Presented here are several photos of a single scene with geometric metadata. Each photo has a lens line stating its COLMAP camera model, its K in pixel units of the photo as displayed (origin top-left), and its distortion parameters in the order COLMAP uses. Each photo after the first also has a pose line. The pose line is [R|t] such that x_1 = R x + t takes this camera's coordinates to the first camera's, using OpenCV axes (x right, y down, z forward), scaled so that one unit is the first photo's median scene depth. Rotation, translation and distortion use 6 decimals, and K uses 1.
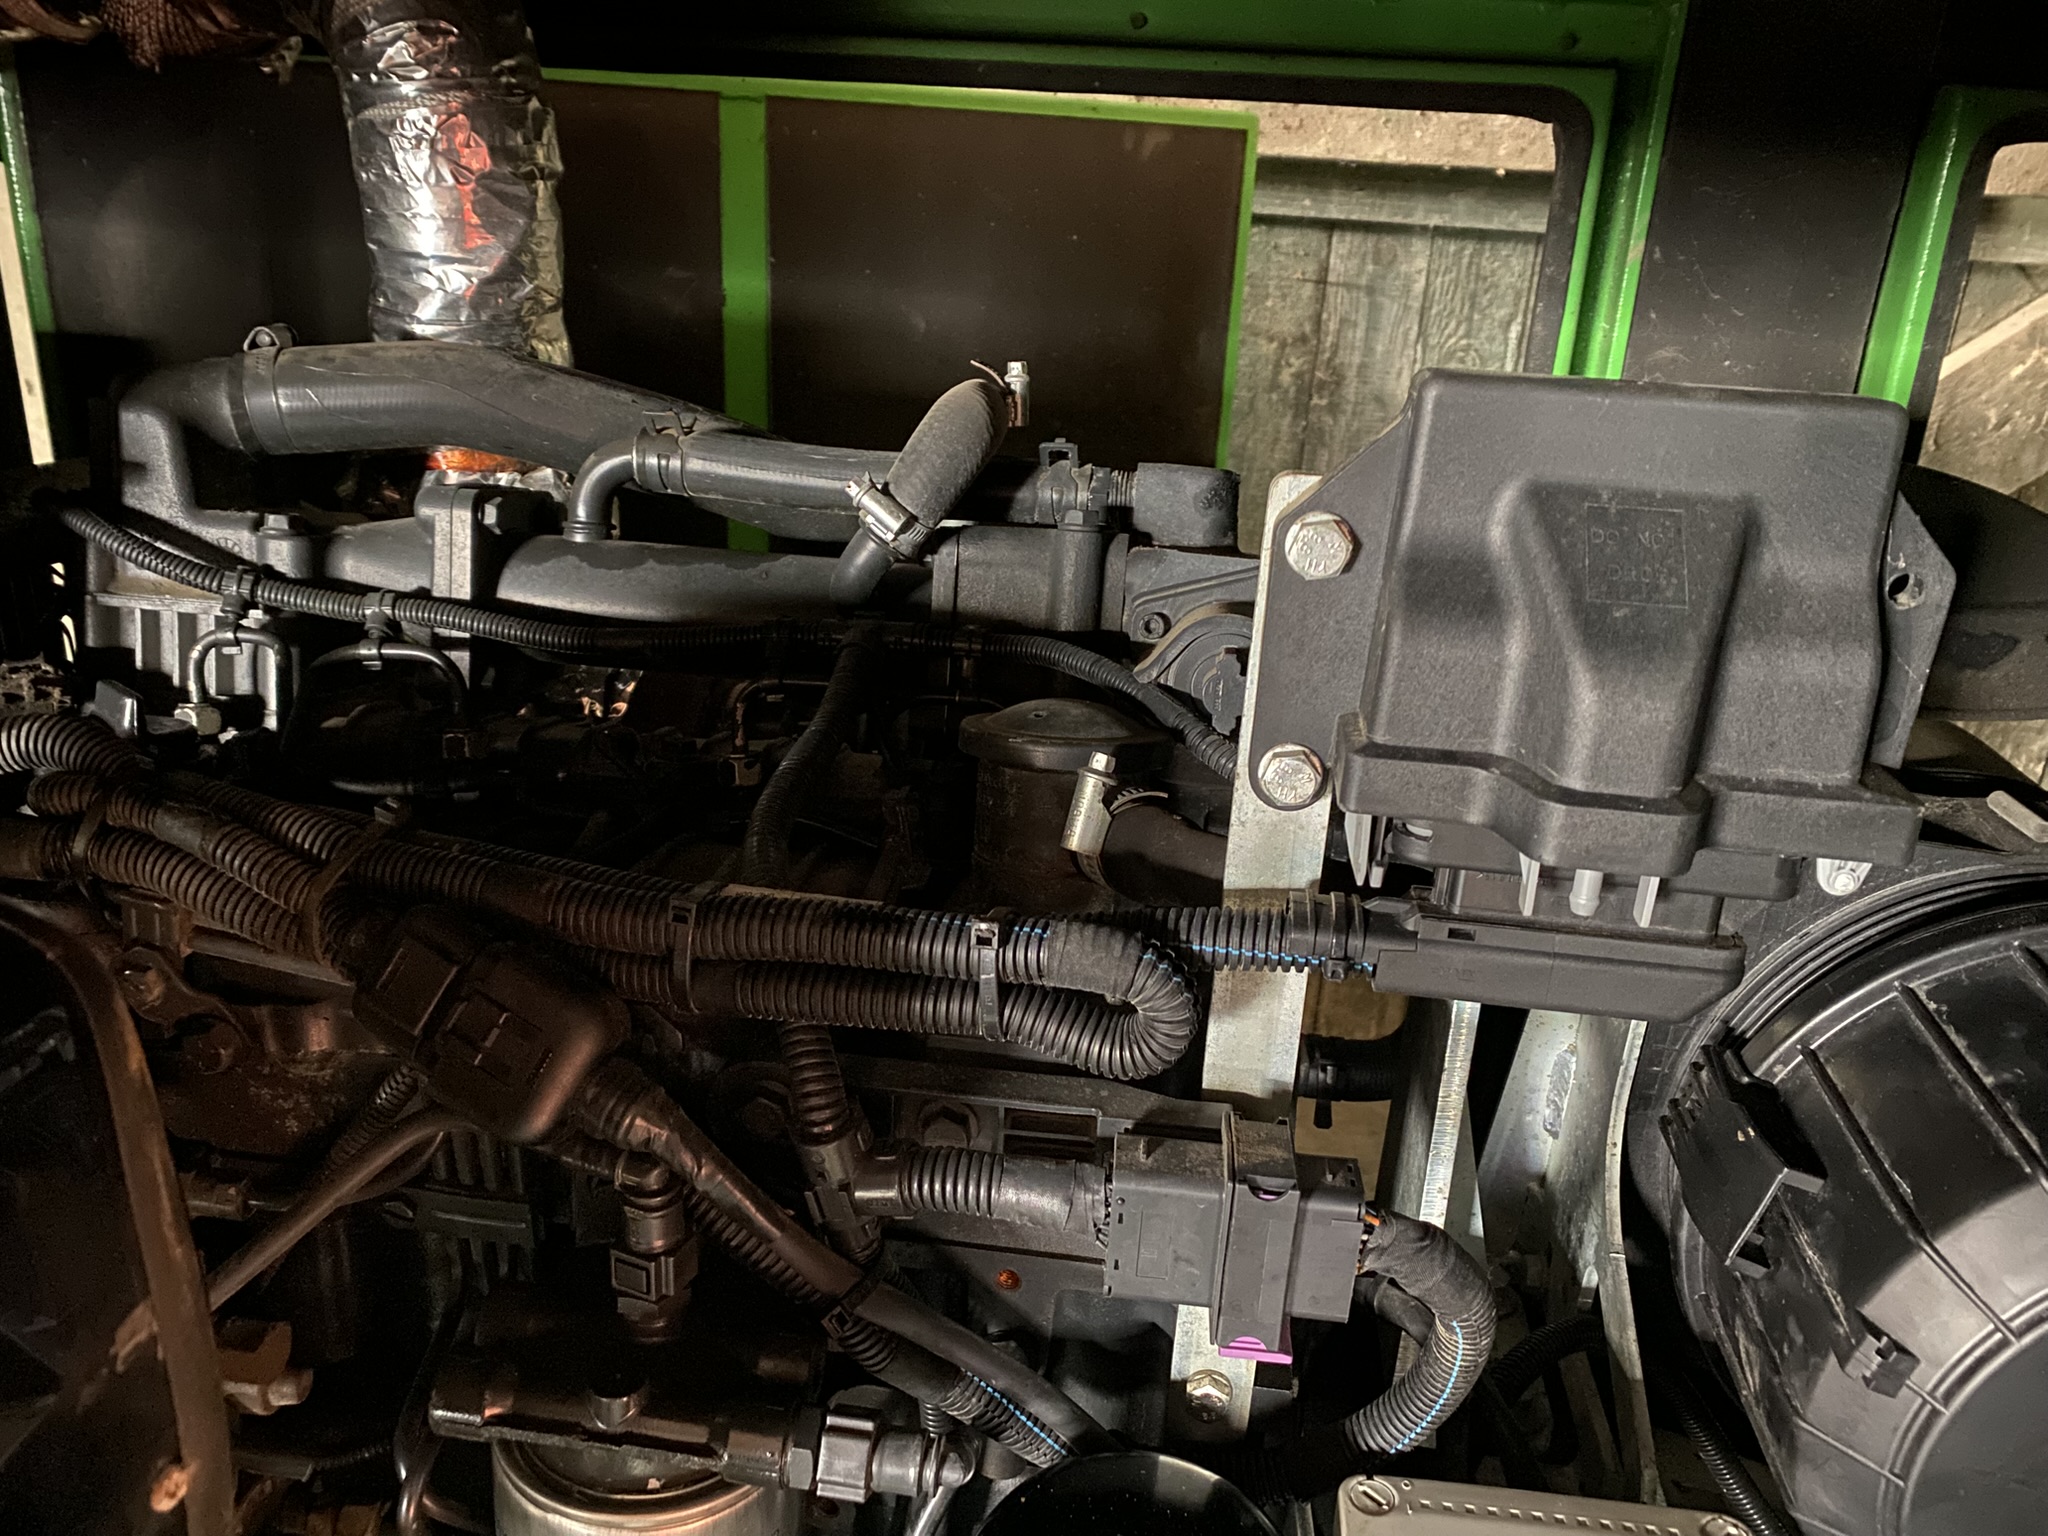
lens RADIAL K [[1564.1, 0, 1010.5], [0, 1564.1, 771.3], [0, 0, 1]] dist [0.064972, -0.065624]
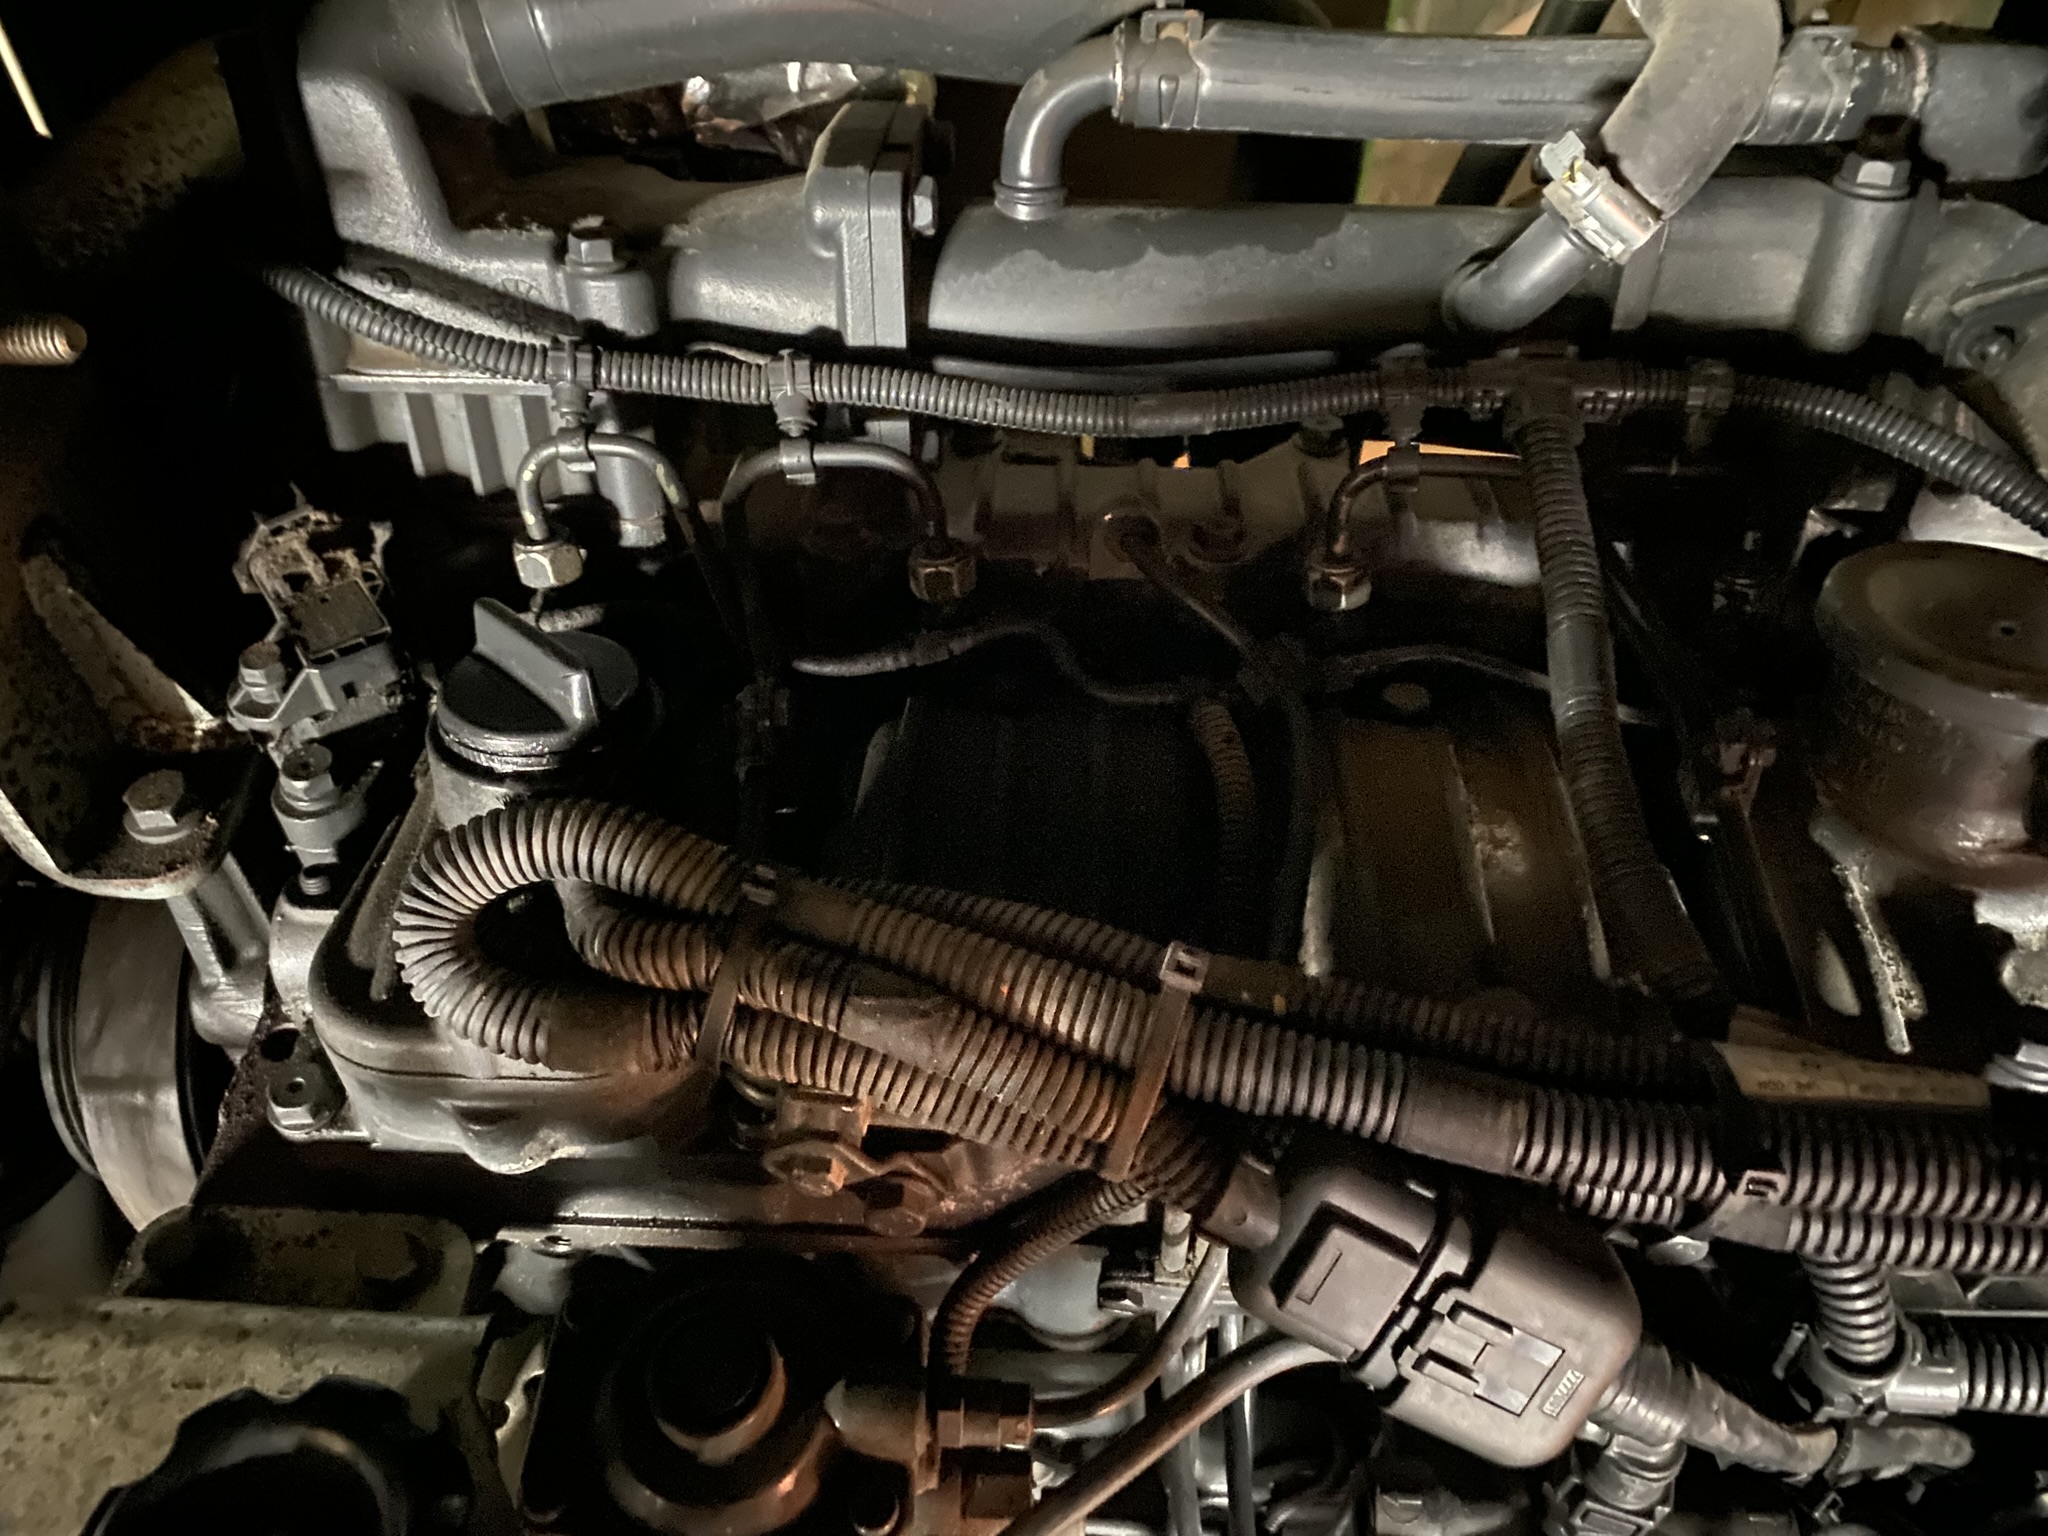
lens RADIAL K [[1564.1, 0, 1036.9], [0, 1564.1, 757.5], [0, 0, 1]] dist [0.064972, -0.065624]
pose [[0.993562, -0.104888, 0.042811, -0.332192], [0.073398, 0.883838, 0.461998, -0.258614], [-0.086296, -0.455882, 0.885847, 0.317245]]
